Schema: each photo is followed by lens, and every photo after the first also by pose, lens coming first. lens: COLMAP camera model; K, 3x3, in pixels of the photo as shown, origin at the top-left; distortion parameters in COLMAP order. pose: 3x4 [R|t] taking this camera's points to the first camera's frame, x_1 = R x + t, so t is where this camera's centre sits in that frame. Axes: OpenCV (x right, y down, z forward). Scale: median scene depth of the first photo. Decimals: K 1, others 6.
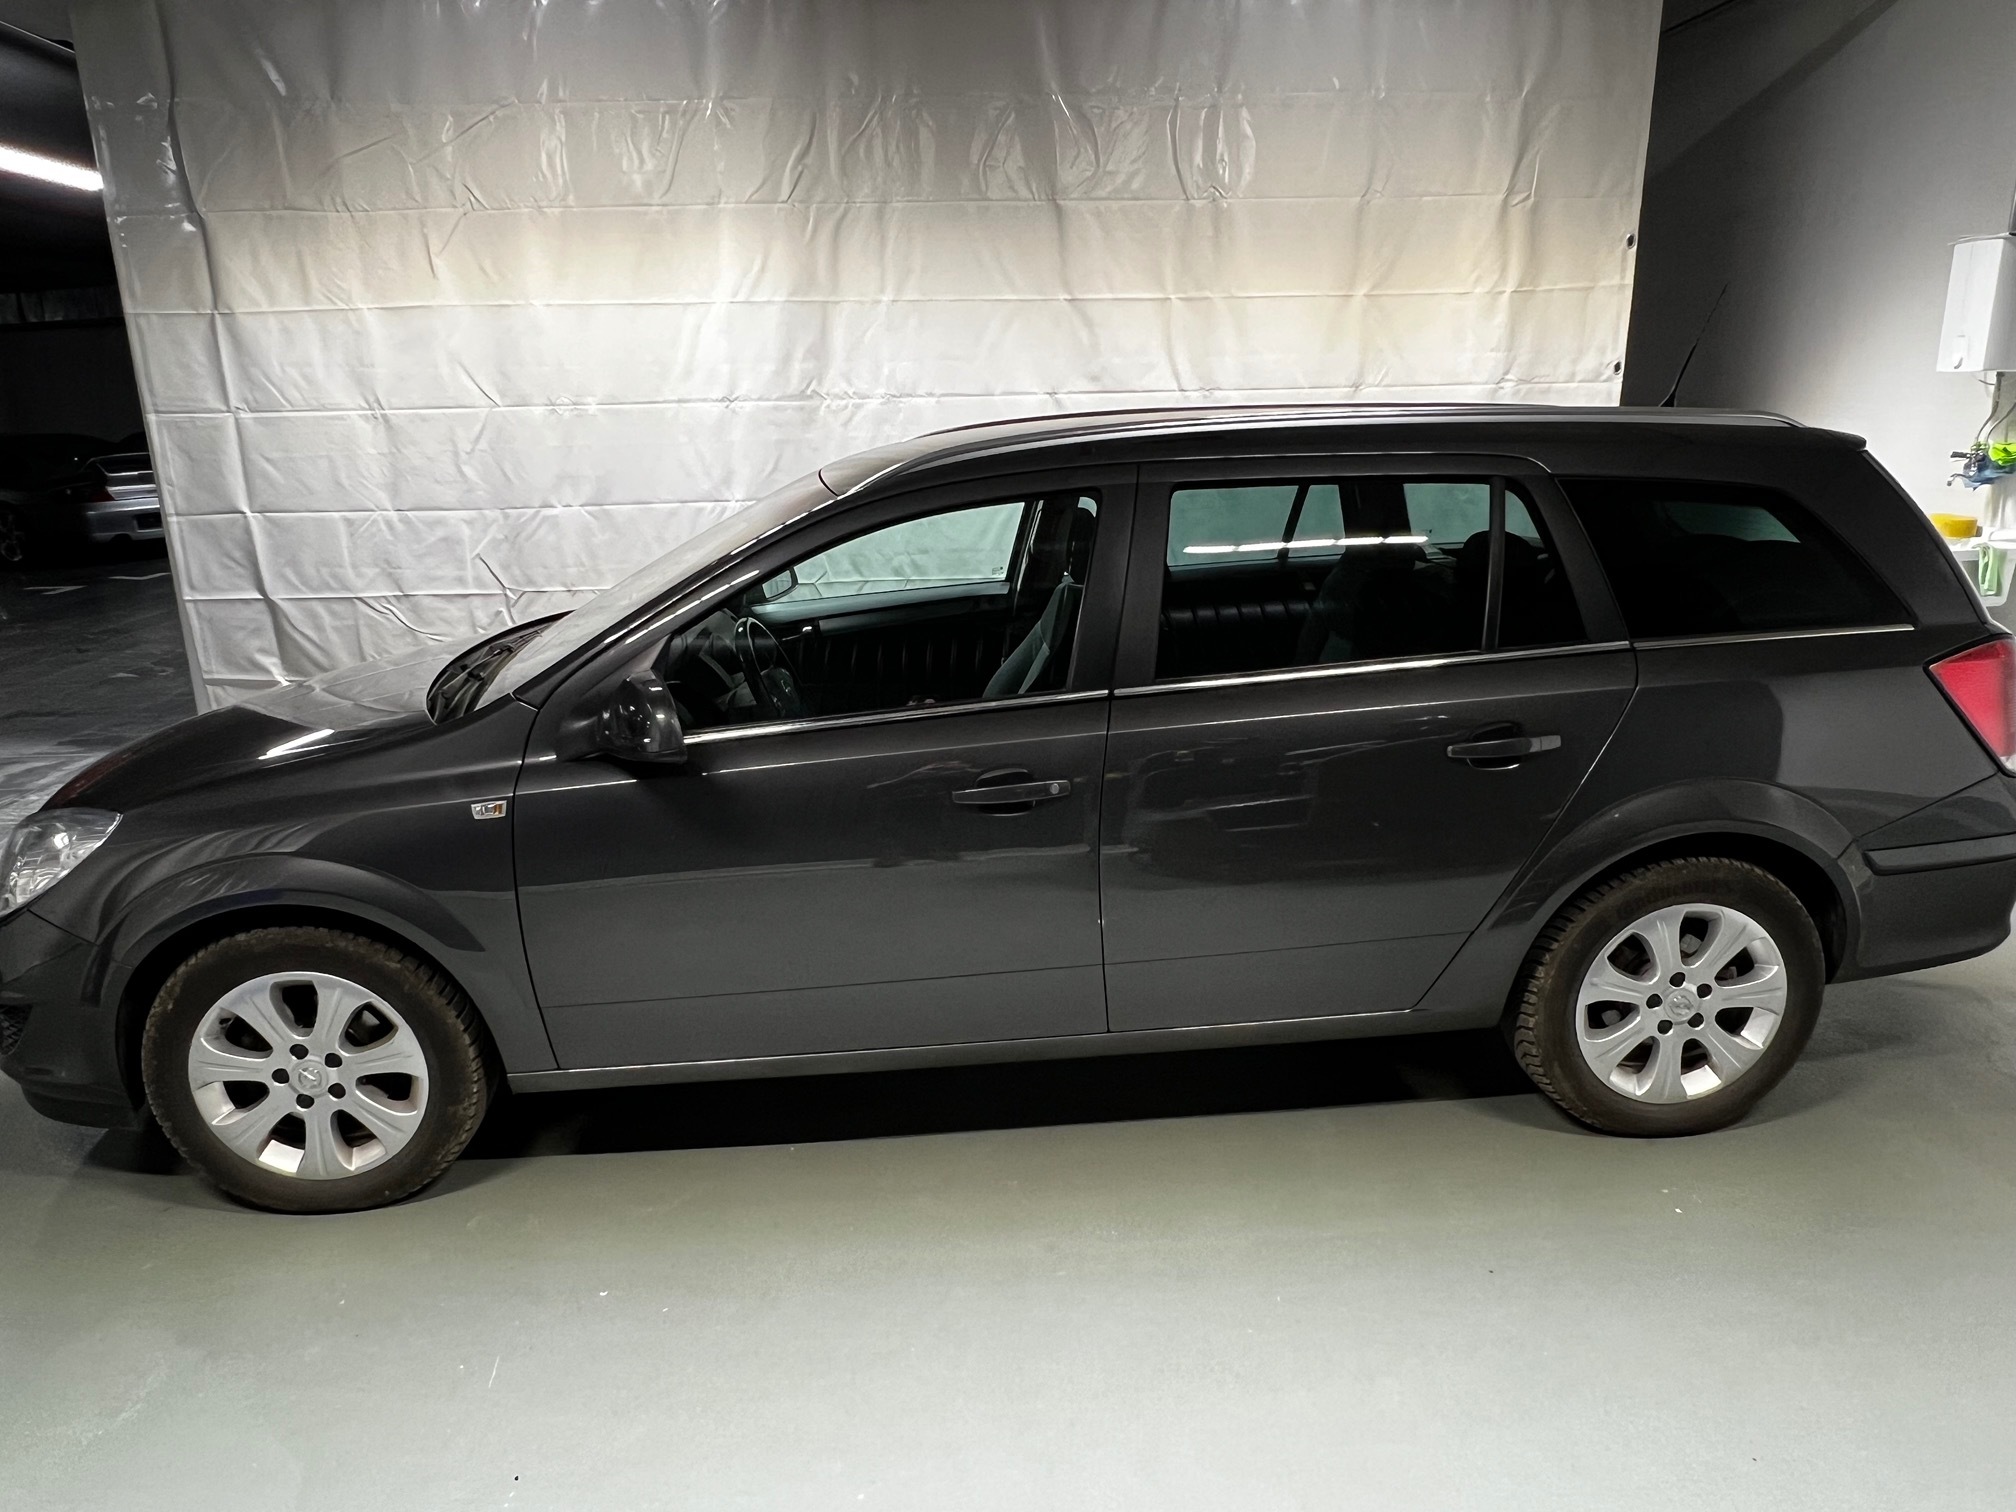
lens RADIAL K [[1337.8, 0, 993.2], [0, 1337.8, 749.9], [0, 0, 1]] dist [0.004952, -0.011764]
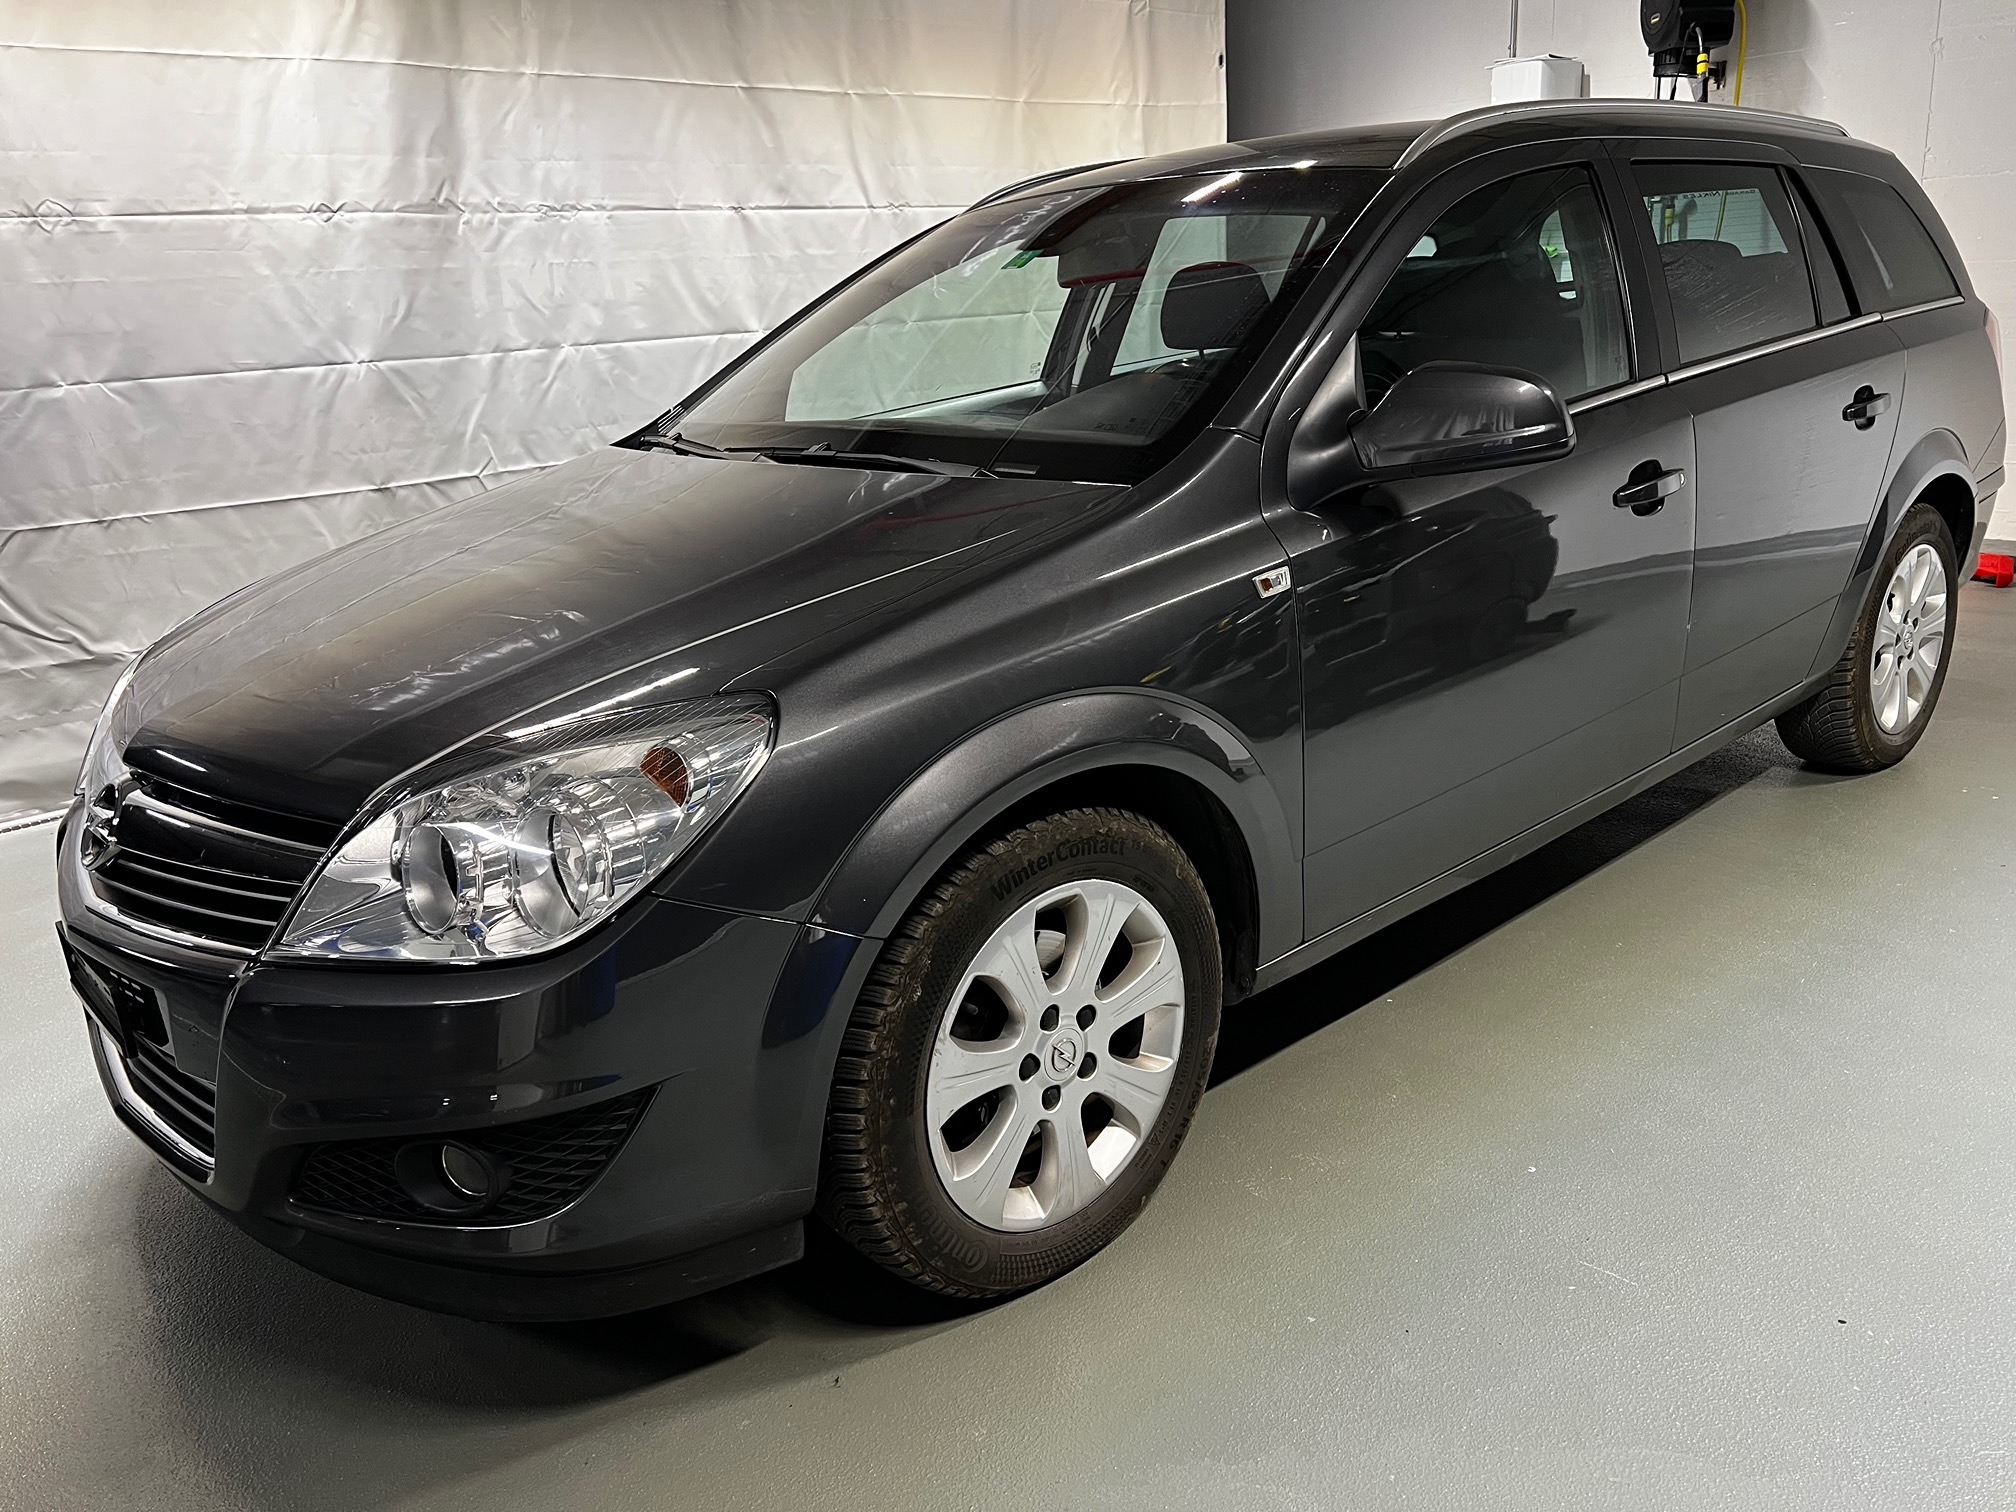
lens RADIAL K [[1521.2, 0, 1005.3], [0, 1521.2, 753.4], [0, 0, 1]] dist [0.041885, -0.046912]
pose [[0.790683, -0.198856, 0.579030, -0.430784], [0.198477, 0.977959, 0.064834, 0.023711], [-0.579160, 0.063661, 0.812724, 0.192627]]
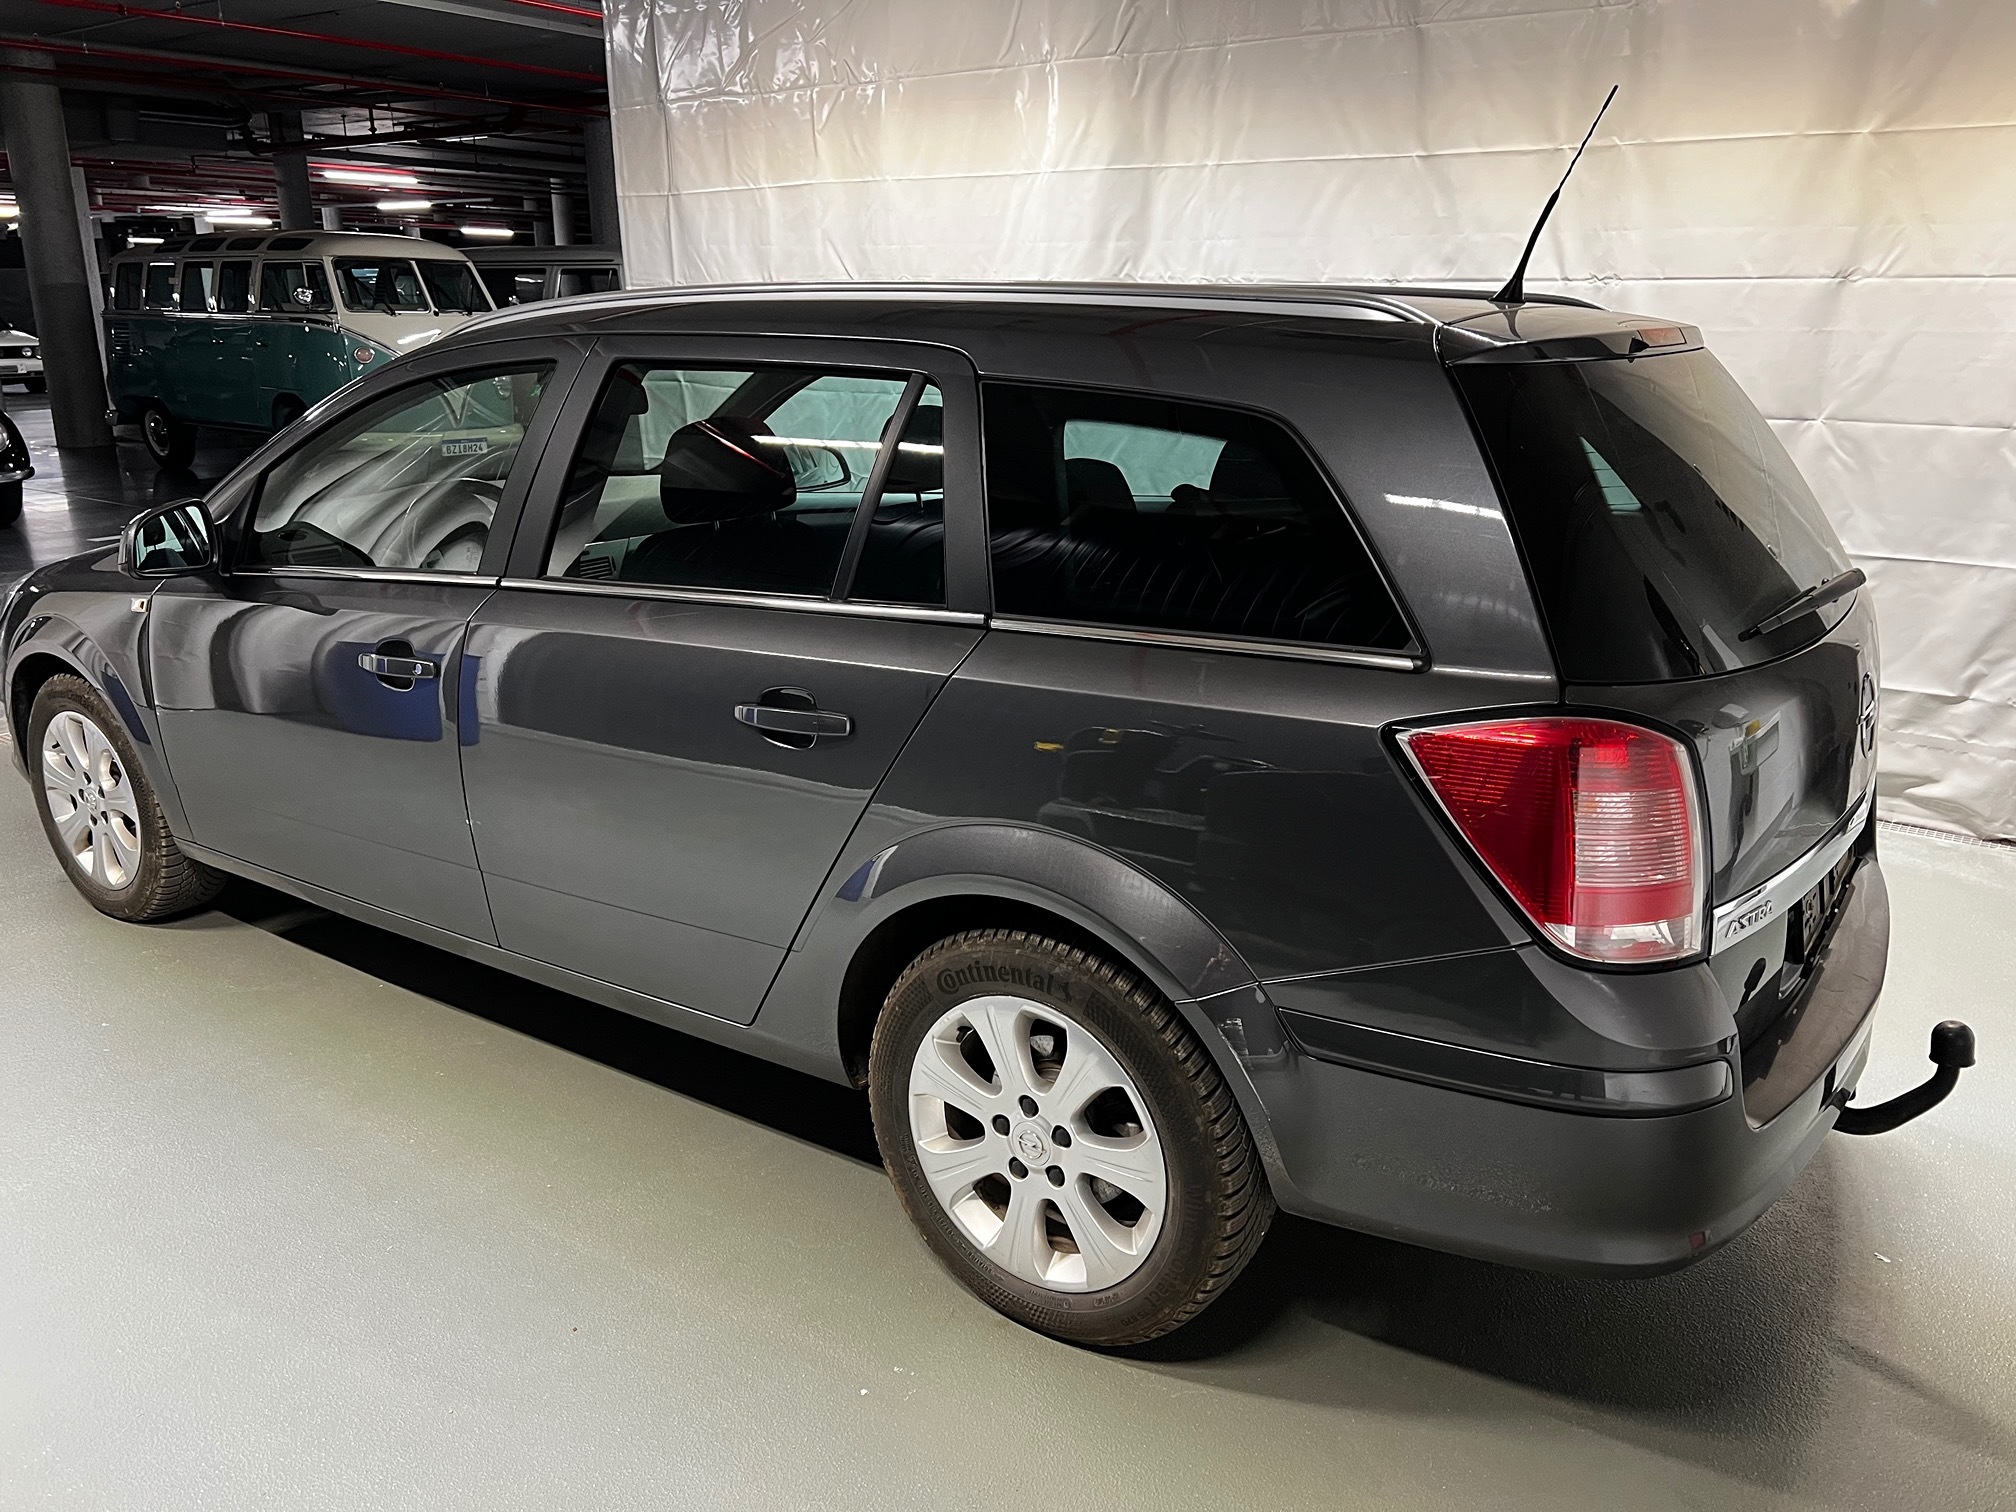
lens RADIAL K [[1521.2, 0, 1010.3], [0, 1521.2, 757.9], [0, 0, 1]] dist [0.041885, -0.046912]
pose [[0.781217, 0.199637, -0.591477, 0.458837], [-0.182376, 0.979138, 0.089600, -0.036329], [0.597025, 0.037874, 0.801328, 0.173601]]
